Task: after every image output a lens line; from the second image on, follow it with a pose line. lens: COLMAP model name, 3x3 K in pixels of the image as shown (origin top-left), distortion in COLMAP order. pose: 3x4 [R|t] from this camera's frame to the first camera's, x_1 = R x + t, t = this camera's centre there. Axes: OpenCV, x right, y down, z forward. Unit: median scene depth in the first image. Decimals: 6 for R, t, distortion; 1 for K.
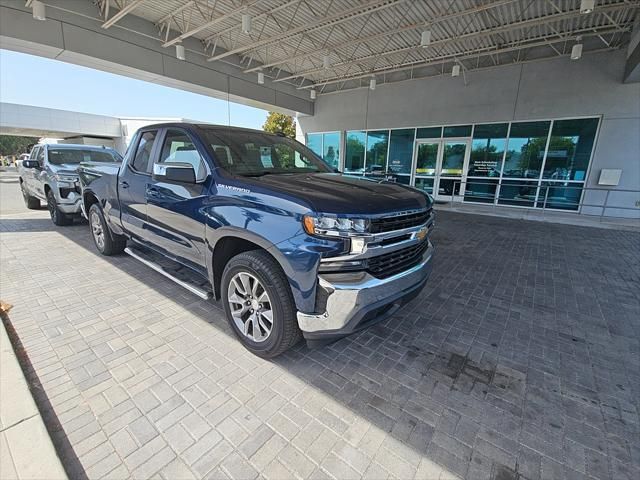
lens RADIAL K [[285.7, 0, 322.7], [0, 285.7, 237.8], [0, 0, 1]] dist [0.002170, -0.000533]
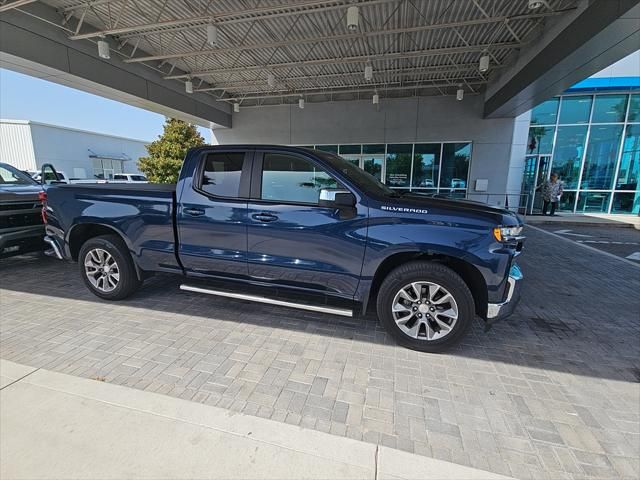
lens RADIAL K [[285.7, 0, 322.7], [0, 285.7, 237.8], [0, 0, 1]] dist [0.002170, -0.000533]
pose [[0.921807, -0.093785, 0.376134, -0.648267], [0.107892, 0.994025, -0.016566, -0.047125], [-0.372333, 0.055852, 0.926417, 0.044832]]
